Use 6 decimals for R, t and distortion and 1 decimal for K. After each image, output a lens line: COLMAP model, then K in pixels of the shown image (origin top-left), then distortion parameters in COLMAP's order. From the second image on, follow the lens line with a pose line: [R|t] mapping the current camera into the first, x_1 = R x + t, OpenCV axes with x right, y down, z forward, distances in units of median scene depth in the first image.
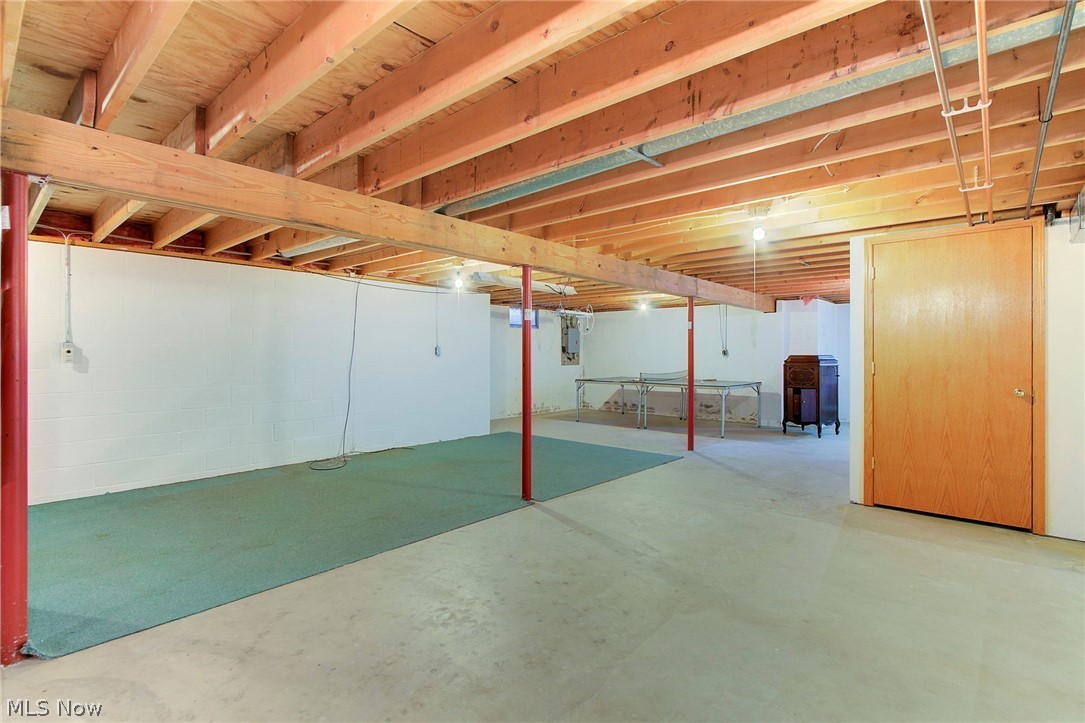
lens RADIAL K [[510.5, 0, 546.3], [0, 510.5, 356.7], [0, 0, 1]] dist [-0.005851, 0.000657]
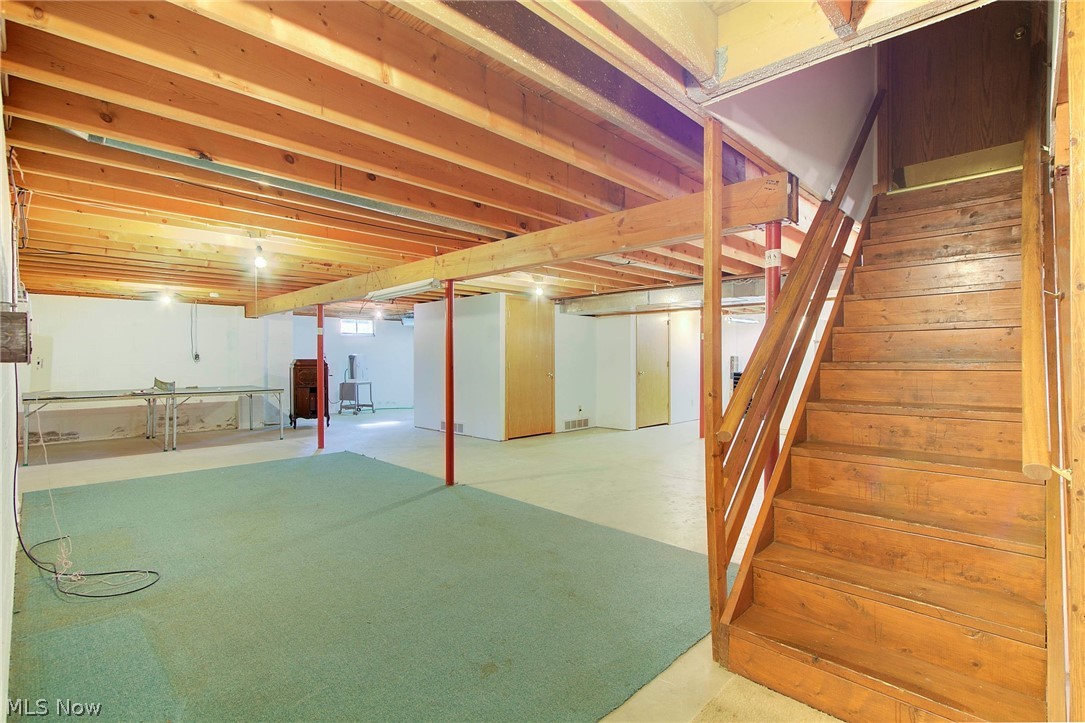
lens RADIAL K [[510.5, 0, 546.3], [0, 510.5, 359.8], [0, 0, 1]] dist [-0.005851, 0.000657]
pose [[0.057197, -0.003335, 0.998357, -0.607877], [0.004957, 0.999983, 0.003056, -0.002523], [-0.998351, 0.004774, 0.057213, 0.375723]]
